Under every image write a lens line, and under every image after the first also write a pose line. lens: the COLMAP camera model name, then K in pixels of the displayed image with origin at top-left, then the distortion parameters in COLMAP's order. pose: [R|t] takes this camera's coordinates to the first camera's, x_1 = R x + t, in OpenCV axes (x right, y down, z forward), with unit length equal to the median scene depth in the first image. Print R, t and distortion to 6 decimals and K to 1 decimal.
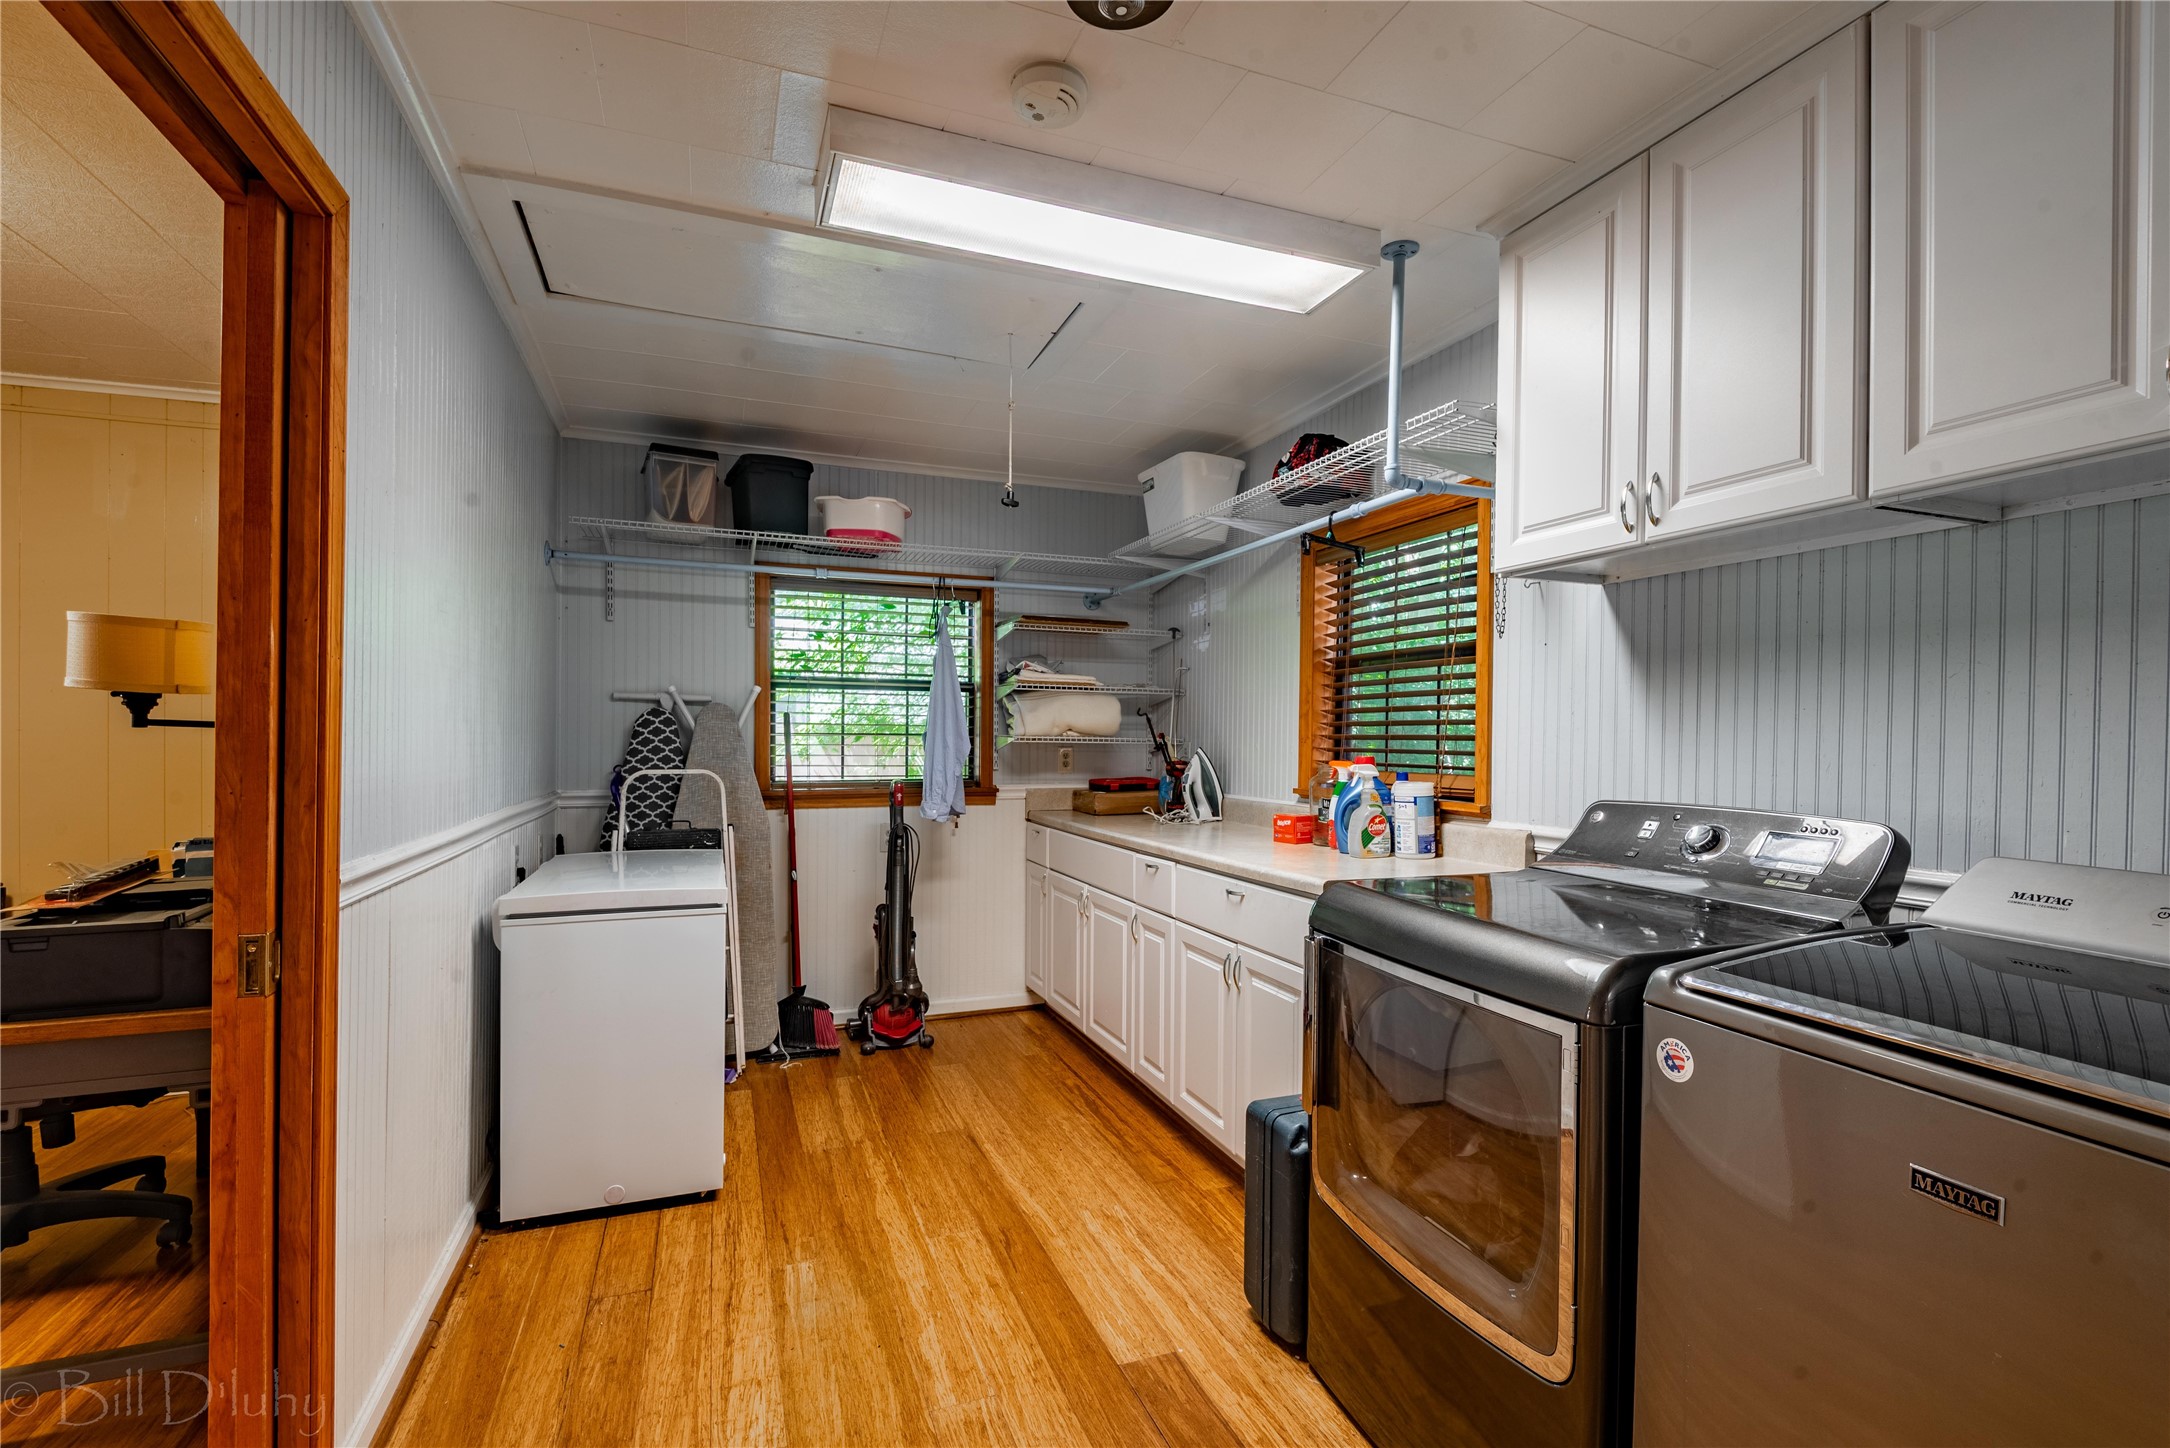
lens RADIAL K [[987.0, 0, 1085.7], [0, 987.0, 736.9], [0, 0, 1]] dist [0.011068, -0.007321]
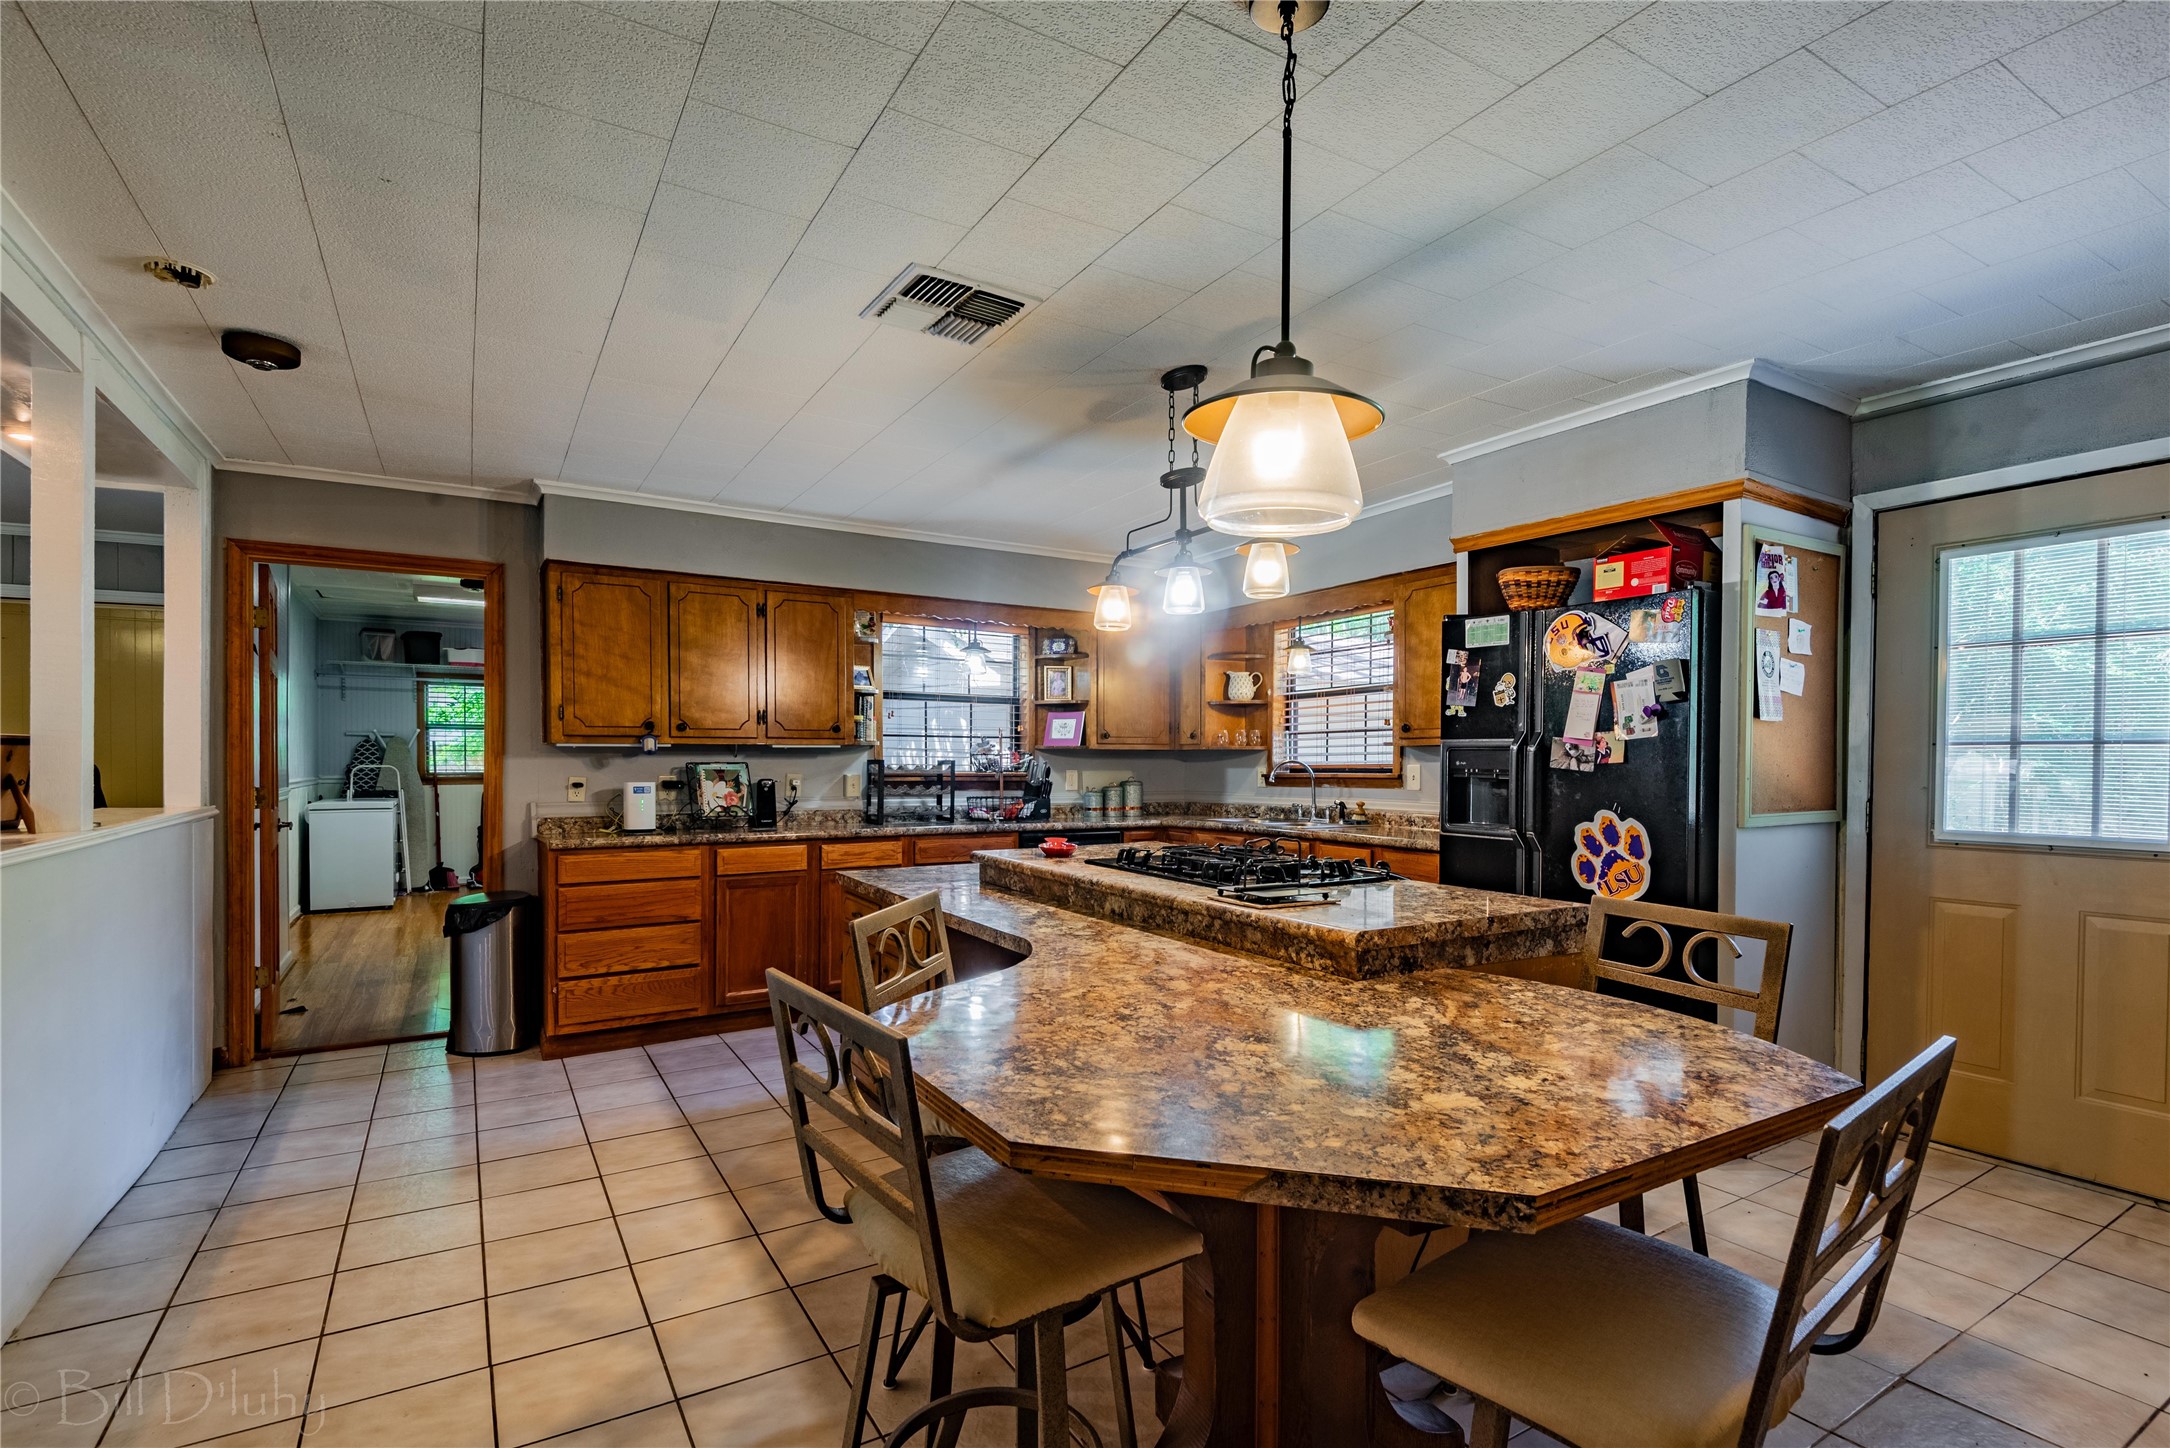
lens RADIAL K [[987.0, 0, 1053.0], [0, 987.0, 776.3], [0, 0, 1]] dist [0.011068, -0.007321]
pose [[0.981562, -0.003569, 0.191111, 0.674229], [0.000097, 0.999835, 0.018174, 0.015361], [-0.191145, -0.017821, 0.981400, -1.529104]]
